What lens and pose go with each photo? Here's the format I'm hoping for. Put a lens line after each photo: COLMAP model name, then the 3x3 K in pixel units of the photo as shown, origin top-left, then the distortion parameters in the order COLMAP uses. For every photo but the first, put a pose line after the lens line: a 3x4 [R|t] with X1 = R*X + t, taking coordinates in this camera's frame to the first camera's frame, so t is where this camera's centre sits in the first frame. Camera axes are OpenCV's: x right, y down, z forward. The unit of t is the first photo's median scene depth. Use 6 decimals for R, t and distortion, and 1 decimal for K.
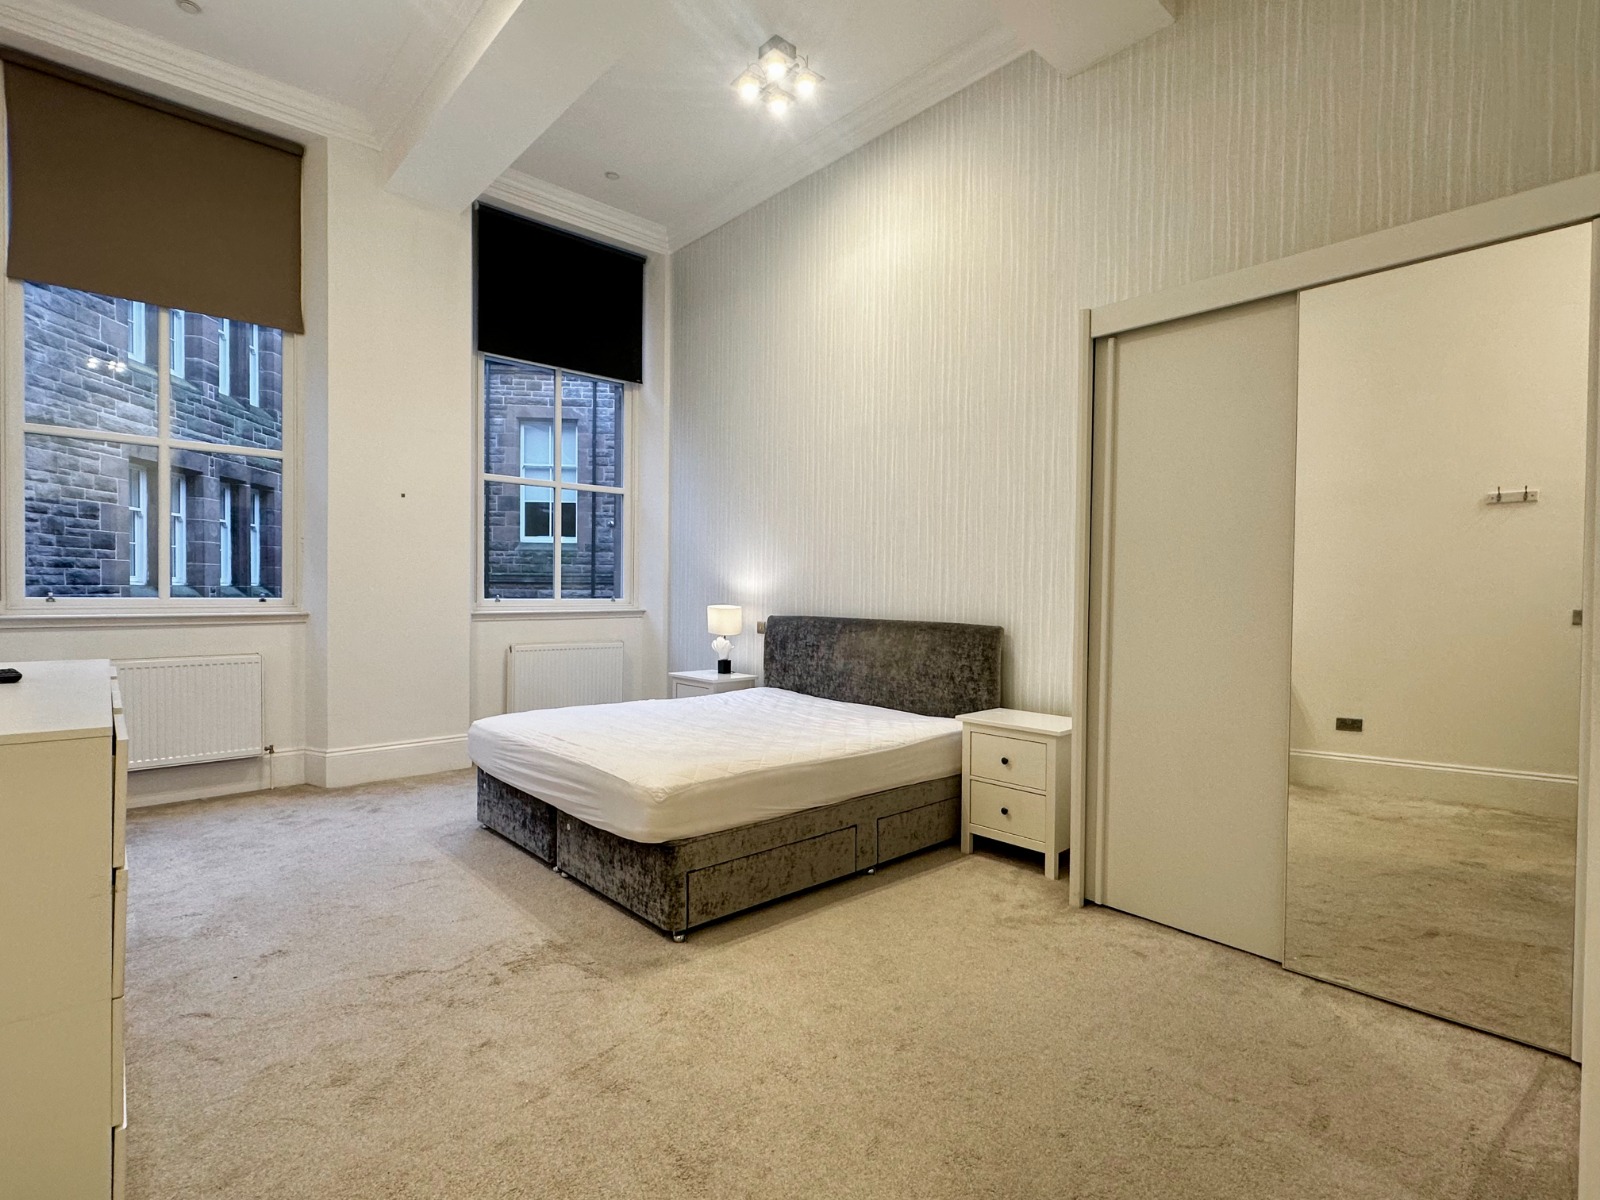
lens RADIAL K [[783.1, 0, 800.0], [0, 783.1, 600.0], [0, 0, 1]] dist [0.003218, 0.000209]
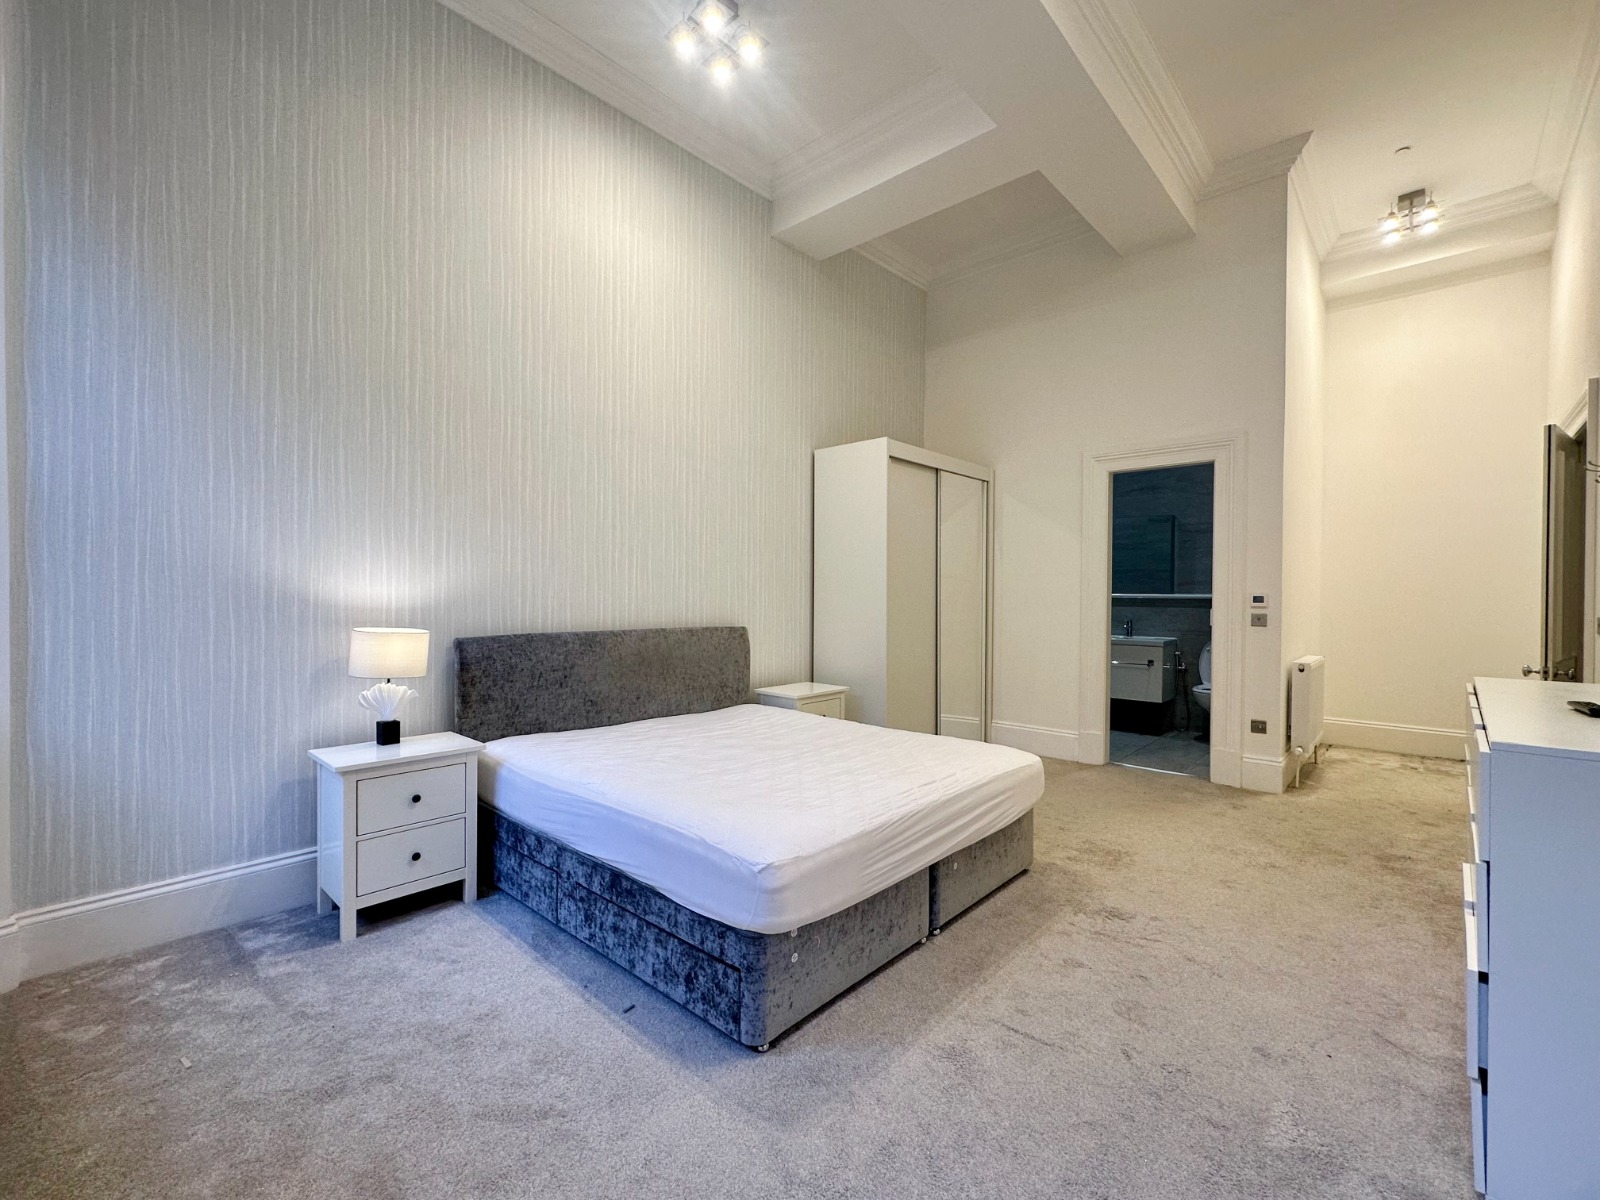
lens RADIAL K [[696.3, 0, 800.0], [0, 696.3, 600.0], [0, 0, 1]] dist [-0.002056, -0.000144]
pose [[-0.095108, -0.016837, 0.995325, -0.851271], [0.001603, 0.999853, 0.017066, -0.027731], [-0.995466, 0.003219, -0.095067, 0.988445]]
